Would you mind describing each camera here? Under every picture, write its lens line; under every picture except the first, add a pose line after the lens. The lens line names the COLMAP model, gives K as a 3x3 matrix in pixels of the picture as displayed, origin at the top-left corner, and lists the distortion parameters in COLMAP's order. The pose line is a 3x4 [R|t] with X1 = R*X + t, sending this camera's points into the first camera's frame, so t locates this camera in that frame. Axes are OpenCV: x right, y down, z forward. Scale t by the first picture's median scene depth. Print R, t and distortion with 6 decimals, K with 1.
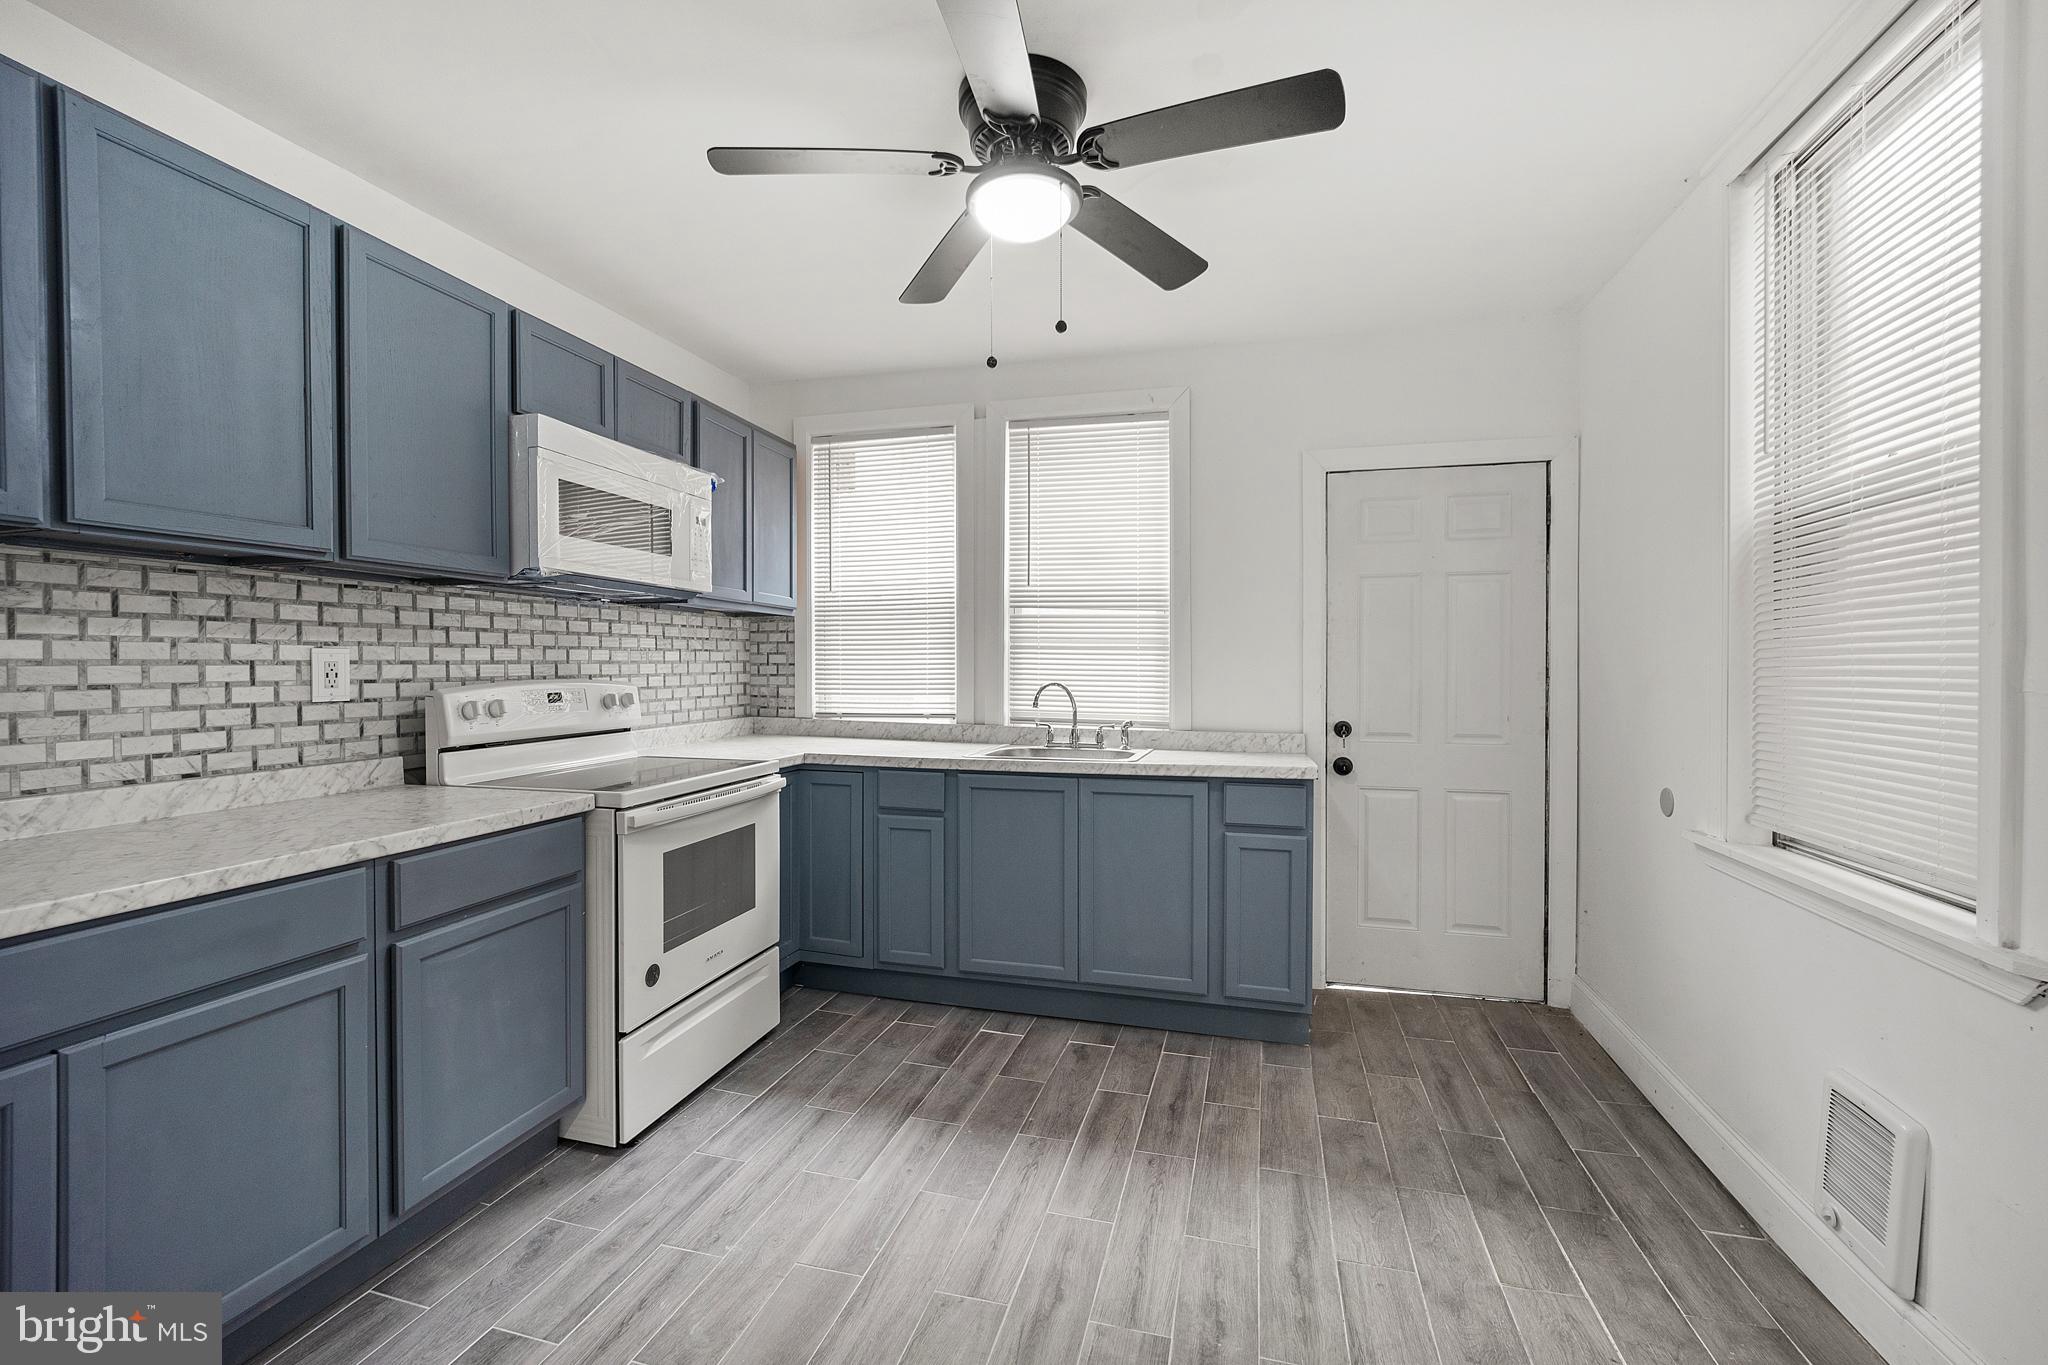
lens RADIAL K [[846.8, 0, 1020.0], [0, 846.8, 673.9], [0, 0, 1]] dist [-0.002059, -0.002384]
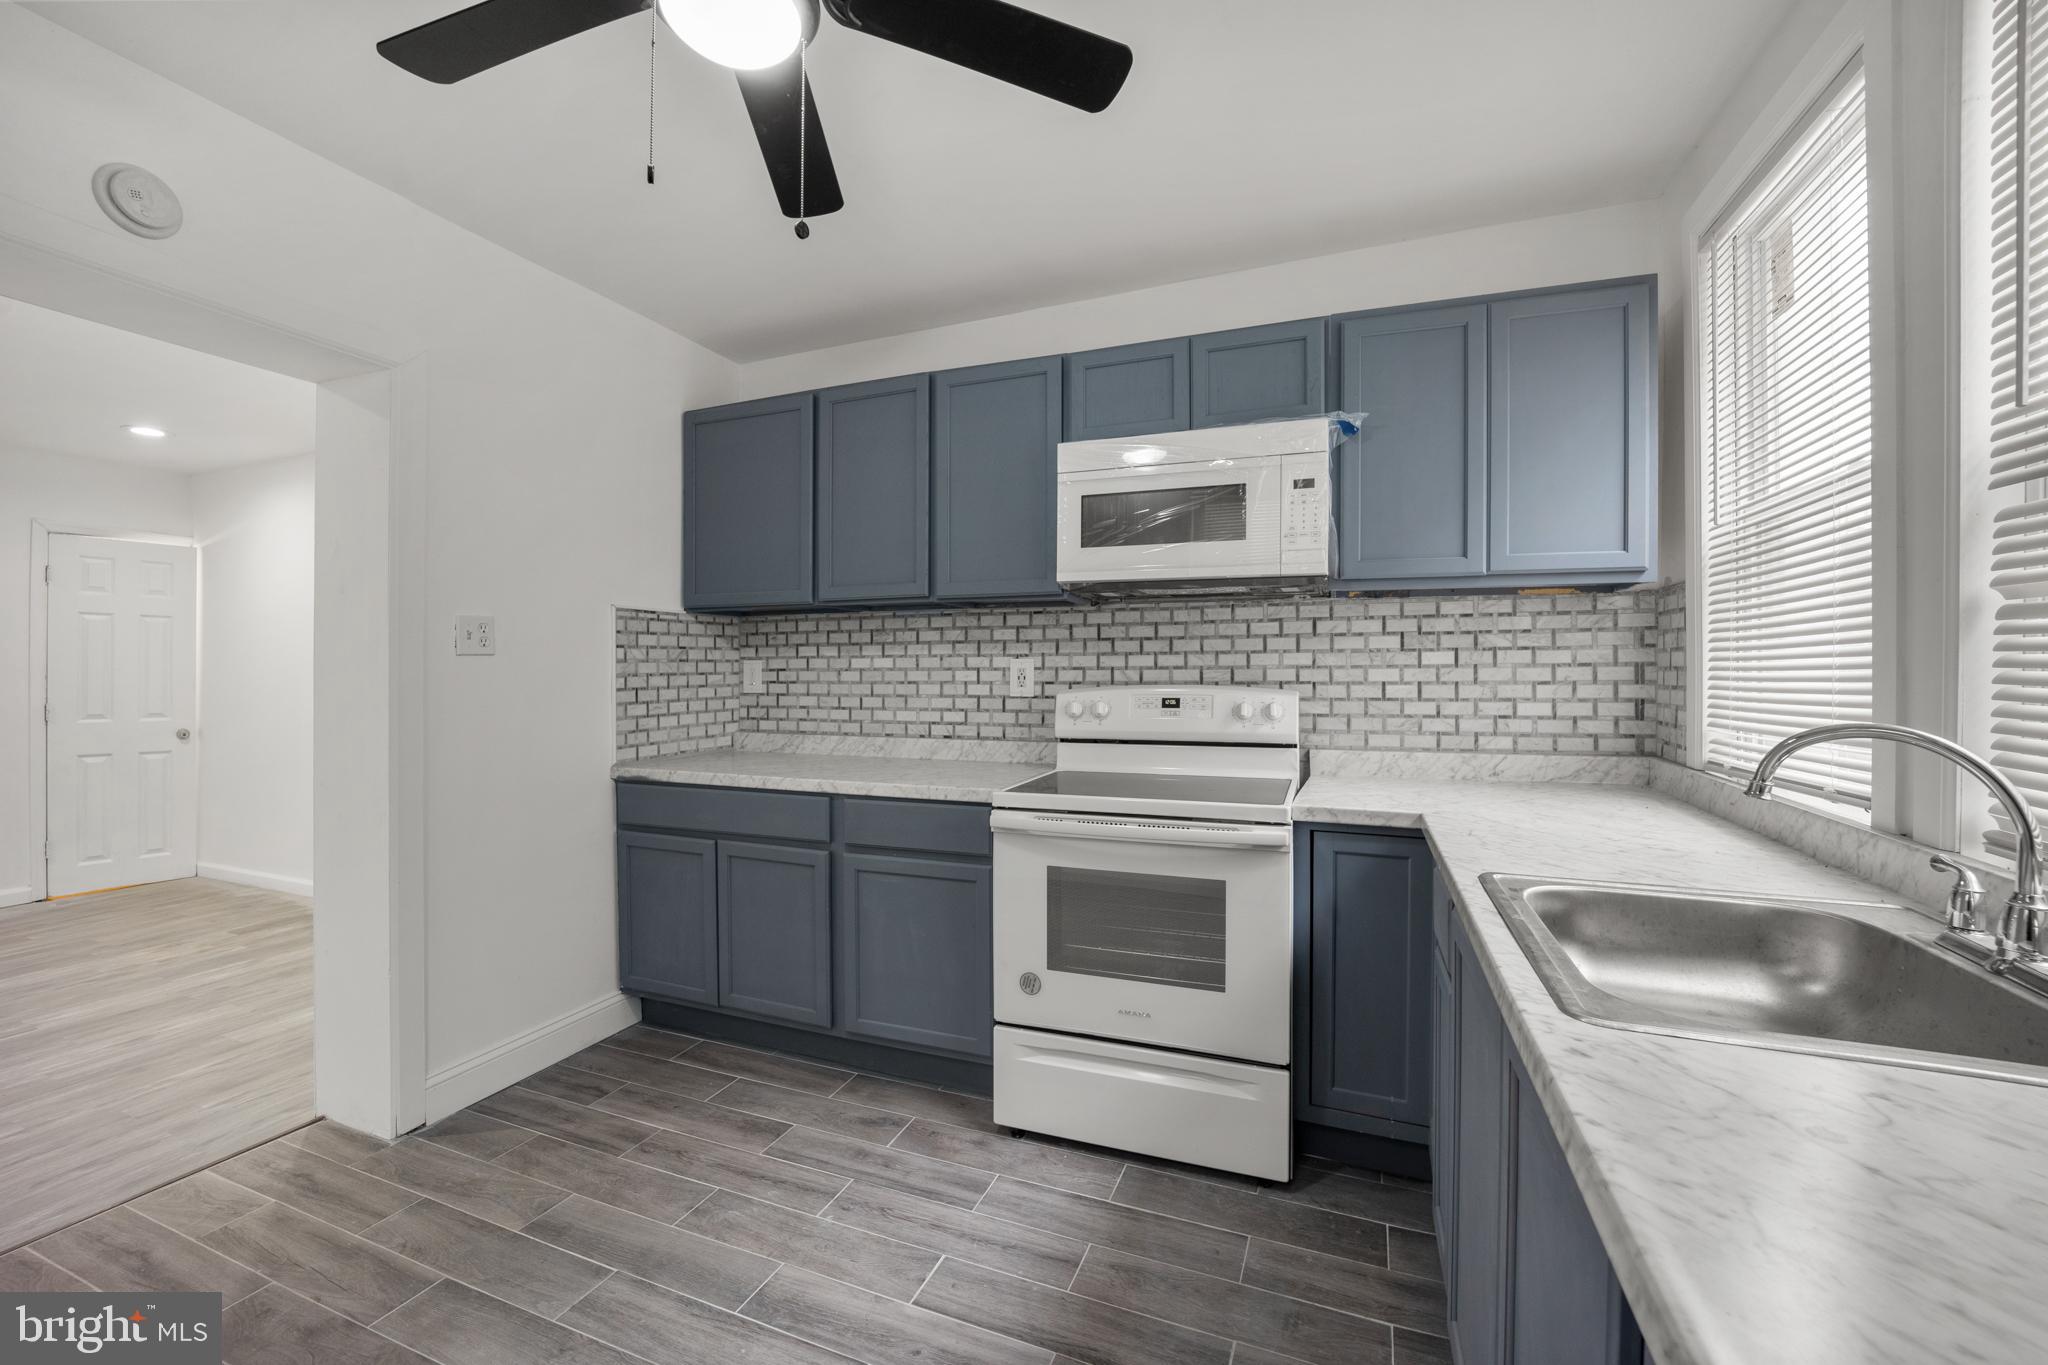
lens RADIAL K [[846.8, 0, 1005.3], [0, 846.8, 671.9], [0, 0, 1]] dist [-0.002059, -0.002384]
pose [[-0.115517, 0.003411, -0.993300, 0.467453], [-0.008664, 0.999953, 0.004442, -0.011495], [0.993268, 0.009119, -0.115482, 0.907972]]
